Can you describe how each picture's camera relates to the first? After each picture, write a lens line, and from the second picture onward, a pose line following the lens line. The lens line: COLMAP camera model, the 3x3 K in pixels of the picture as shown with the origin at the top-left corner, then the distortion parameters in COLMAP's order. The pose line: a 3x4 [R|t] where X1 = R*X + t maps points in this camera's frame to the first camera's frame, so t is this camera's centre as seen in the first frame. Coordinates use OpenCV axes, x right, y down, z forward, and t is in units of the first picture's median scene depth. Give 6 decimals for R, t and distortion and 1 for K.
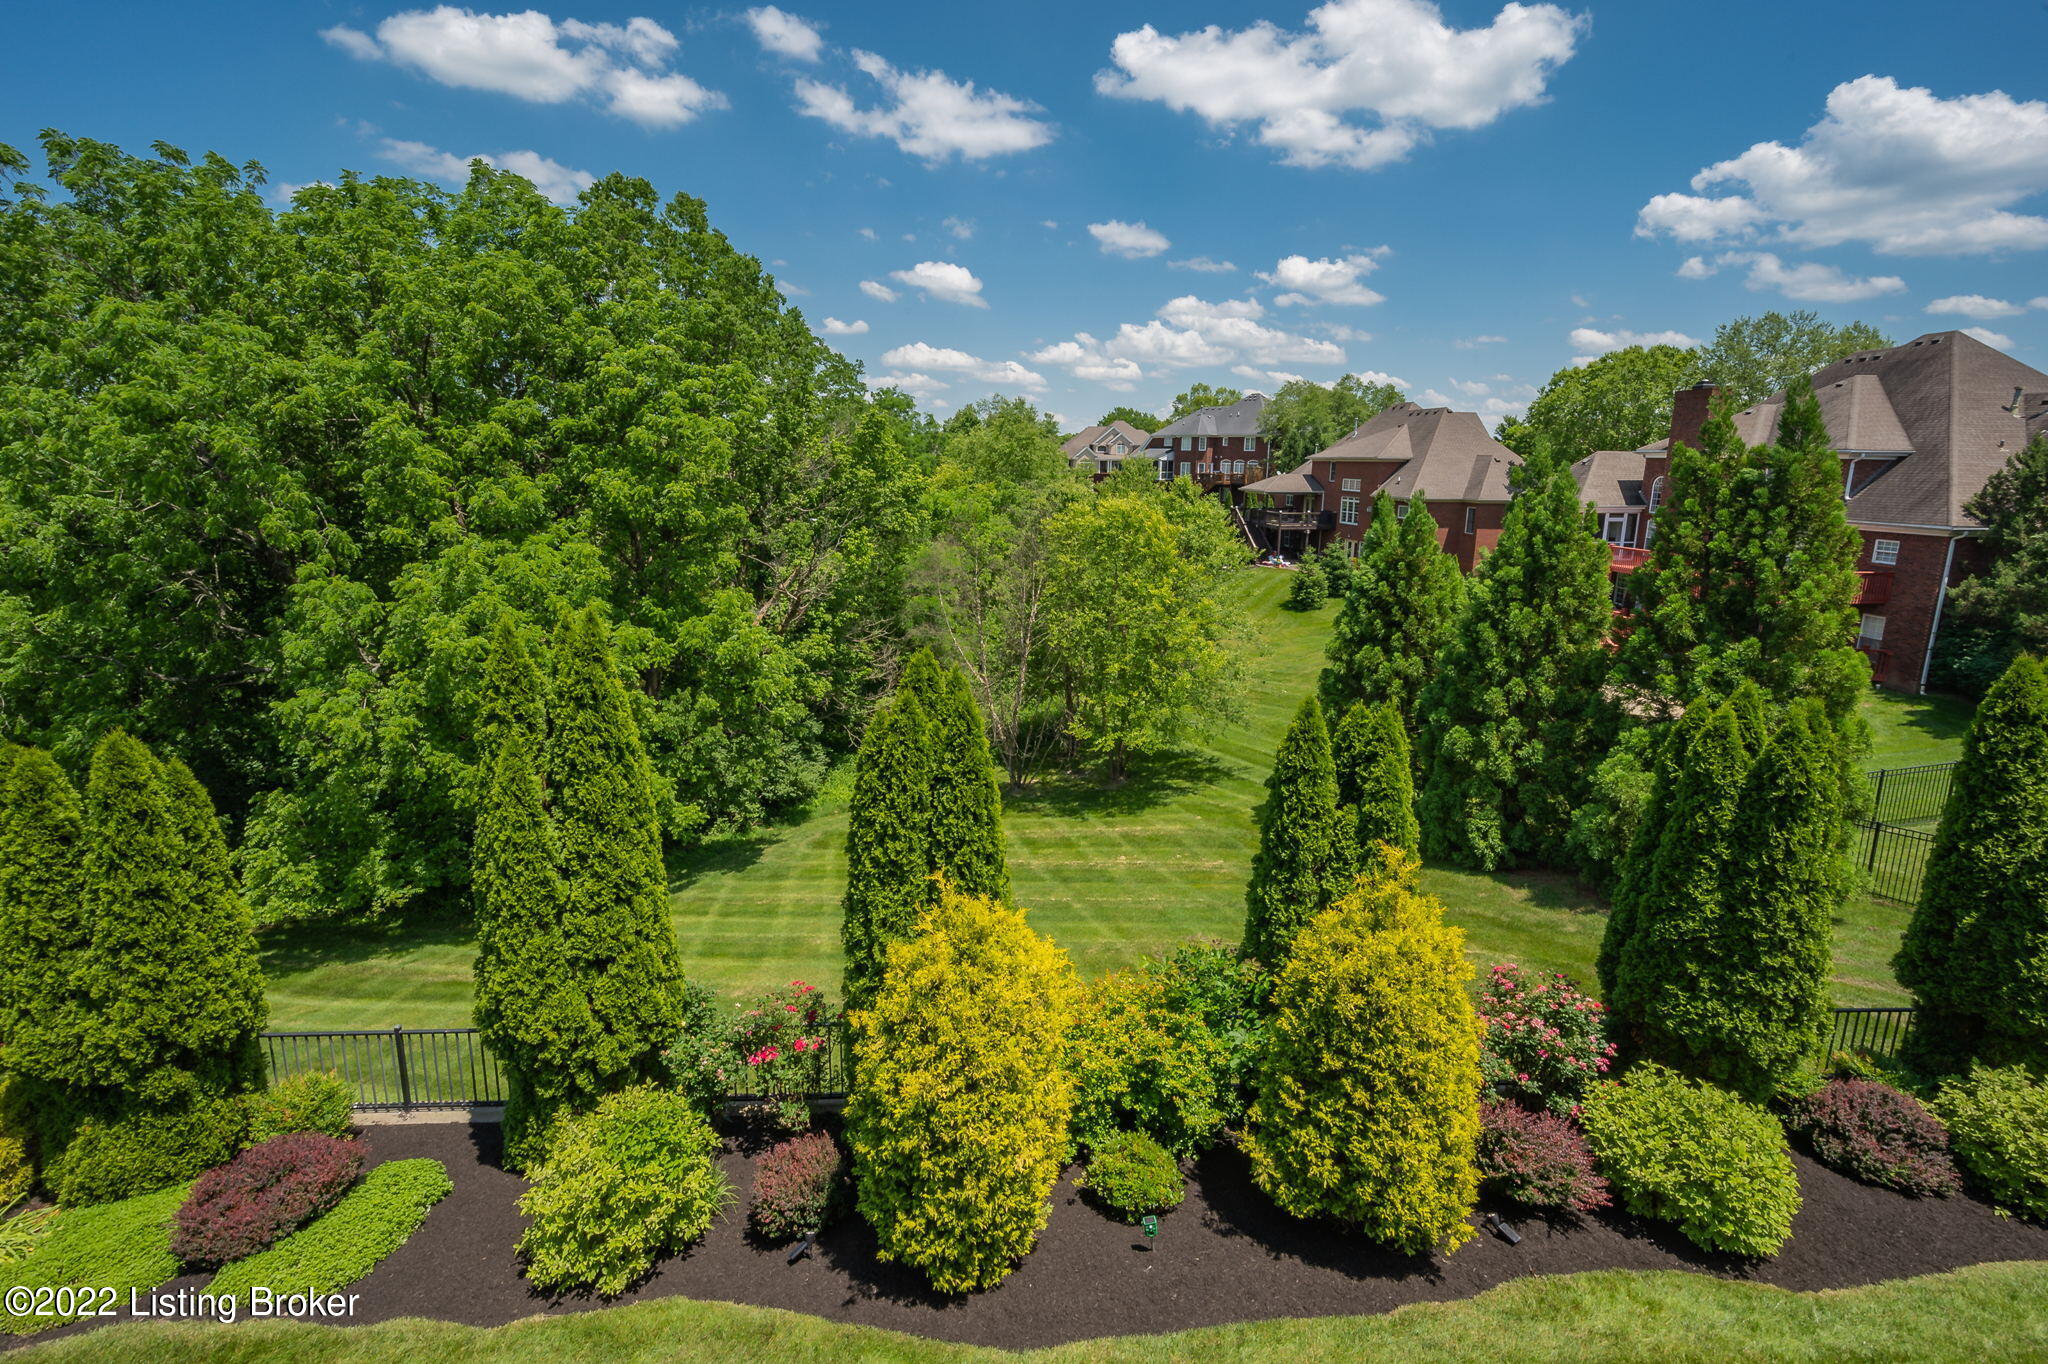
lens RADIAL K [[970.5, 0, 1025.0], [0, 970.5, 661.0], [0, 0, 1]] dist [0.000872, 0.000099]
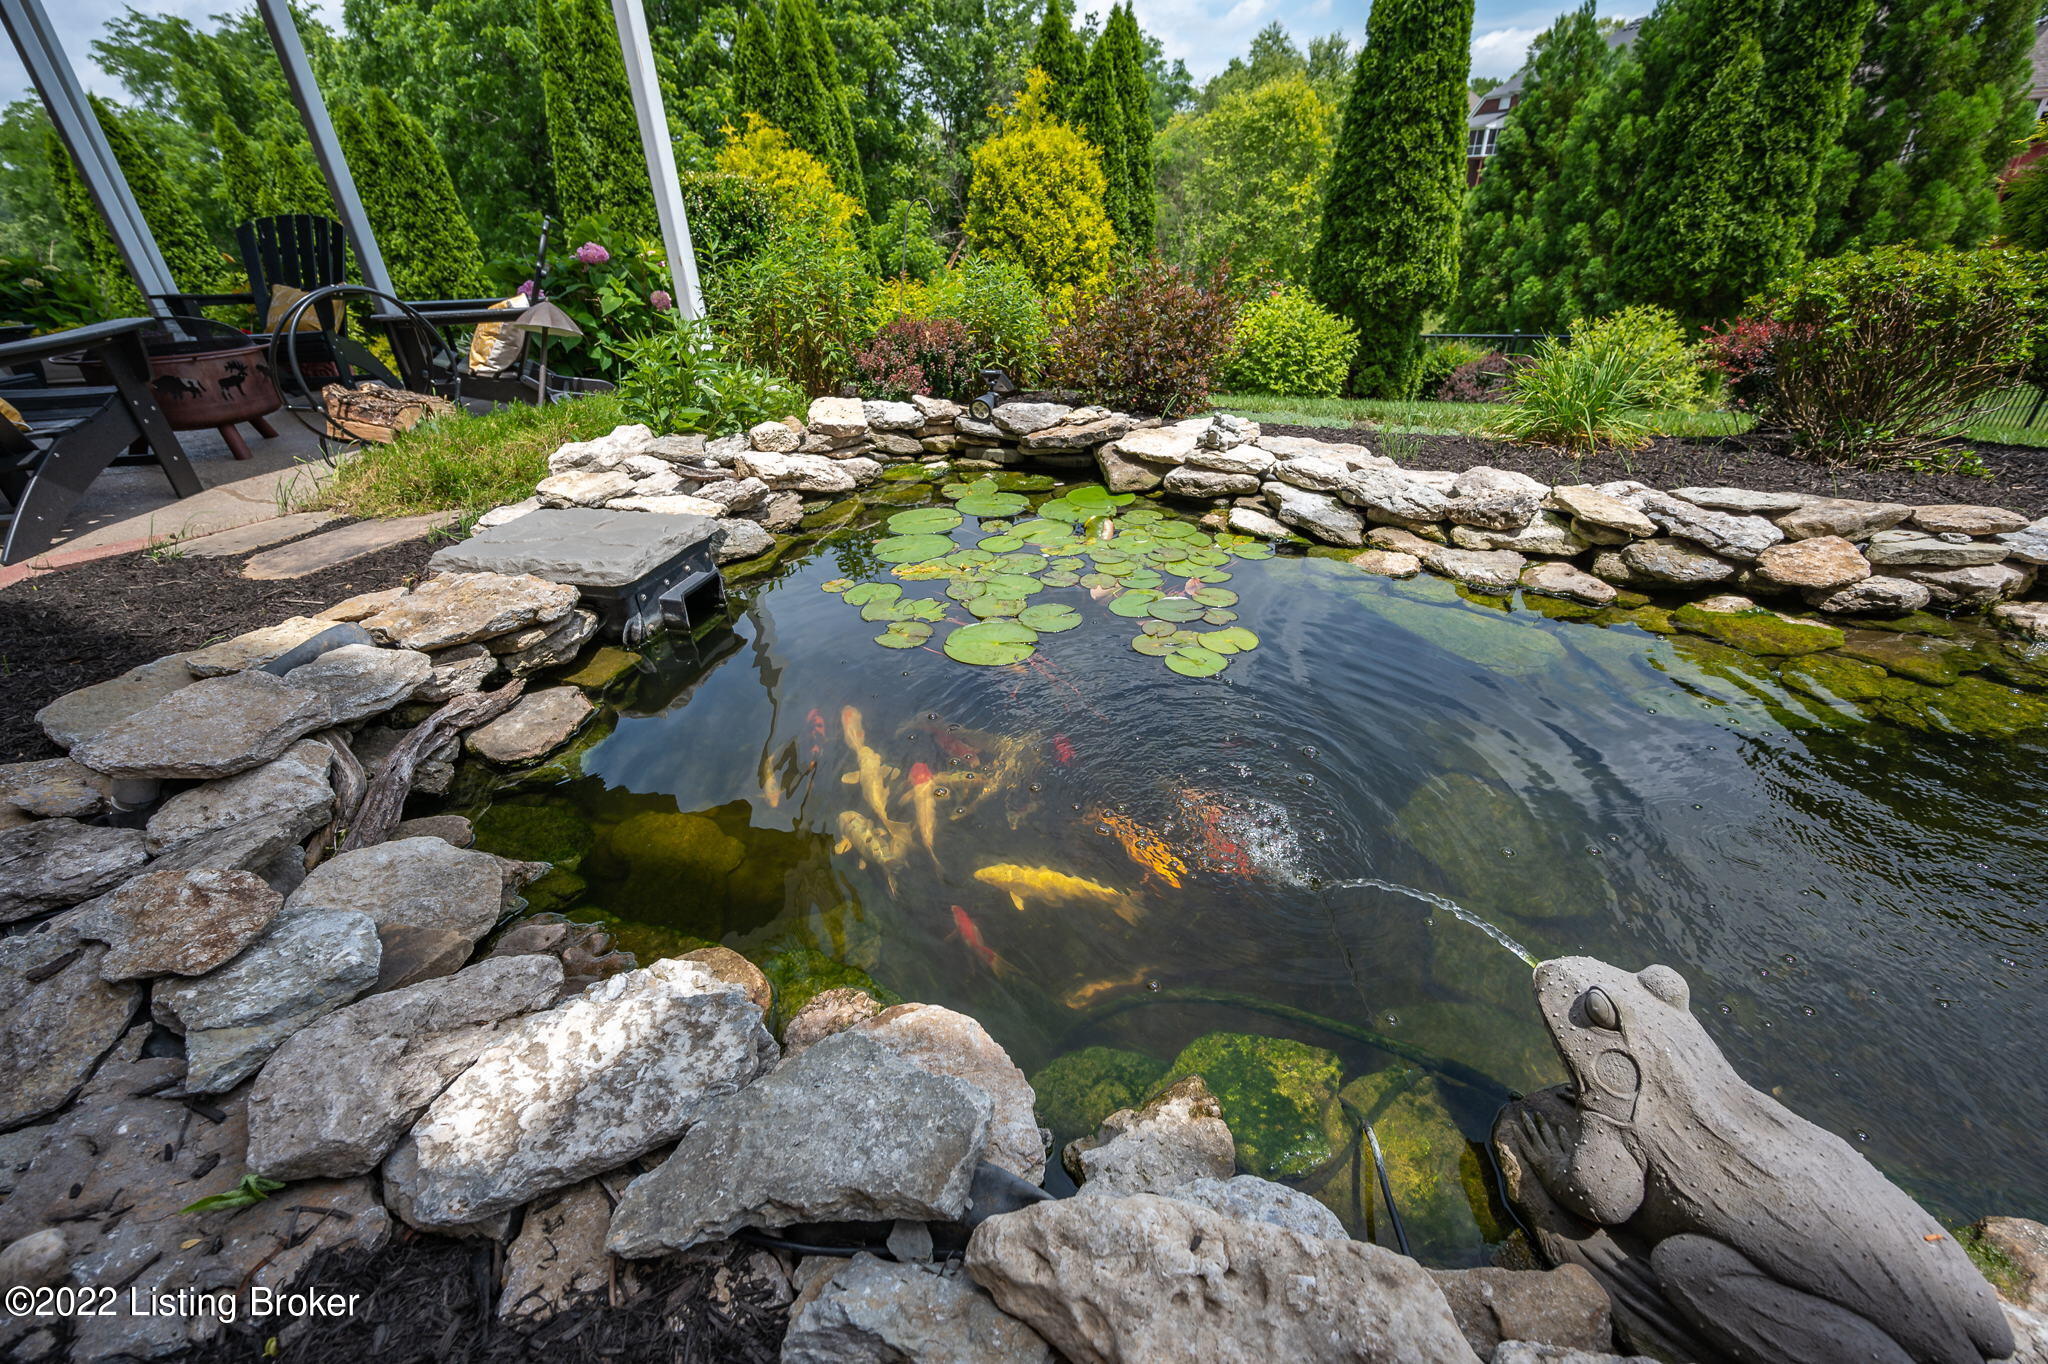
lens RADIAL K [[875.7, 0, 1024.3], [0, 875.7, 820.4], [0, 0, 1]] dist [0.001627, 0.000145]
pose [[0.938702, 0.137627, -0.316064, 0.286612], [-0.005939, 0.923170, 0.384346, 0.221287], [0.344677, -0.358910, 0.867399, -0.155506]]
